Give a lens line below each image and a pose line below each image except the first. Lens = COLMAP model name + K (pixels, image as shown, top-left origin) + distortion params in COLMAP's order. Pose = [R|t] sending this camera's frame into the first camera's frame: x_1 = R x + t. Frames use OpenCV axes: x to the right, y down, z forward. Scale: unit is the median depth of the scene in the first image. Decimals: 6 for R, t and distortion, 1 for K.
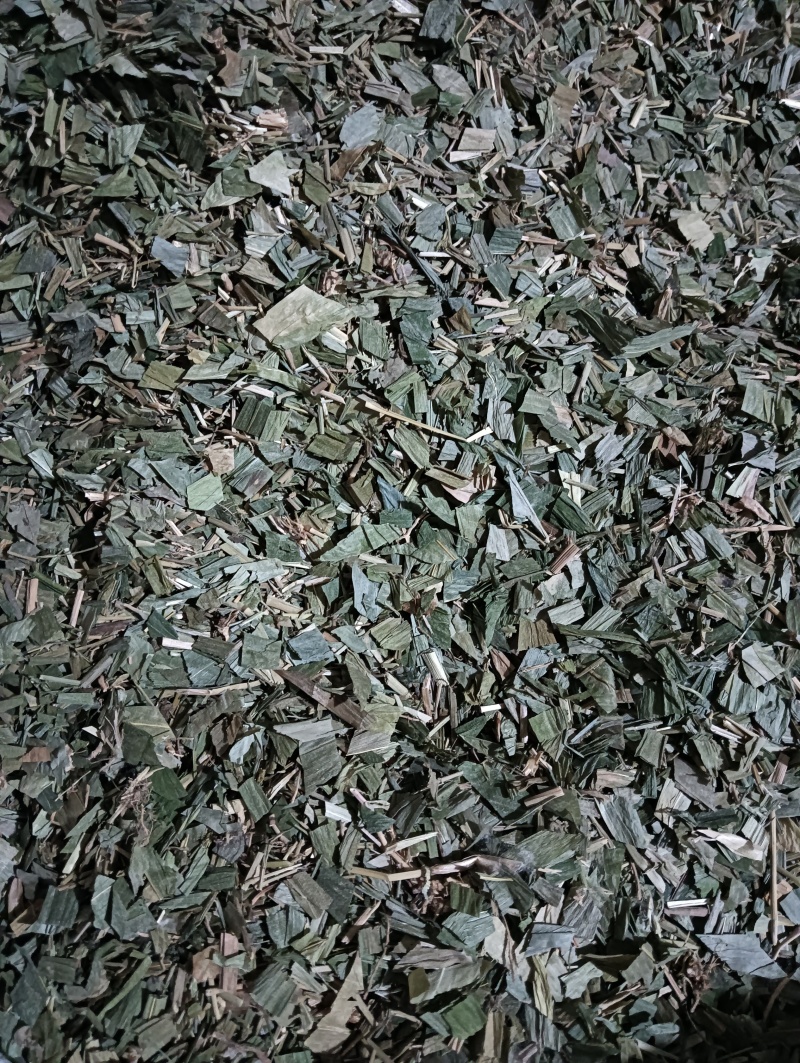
lens RADIAL K [[844.8, 0, 395.3], [0, 844.8, 535.8], [0, 0, 1]] dist [0.013036, -0.051534]
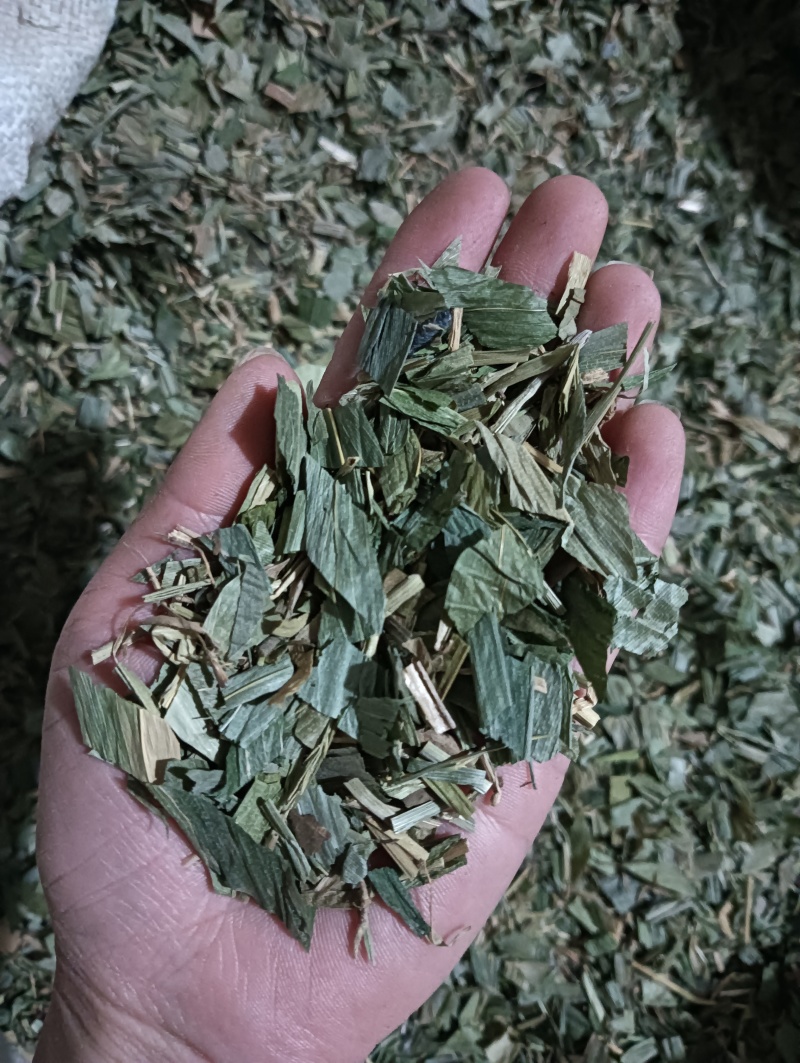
lens RADIAL K [[877.3, 0, 400.2], [0, 877.3, 530.1], [0, 0, 1]] dist [0.028578, -0.074918]
pose [[0.997888, -0.057843, 0.029556, 0.025801], [0.059723, 0.995947, -0.067248, -0.027711], [-0.025547, 0.068871, 0.997298, -0.196193]]
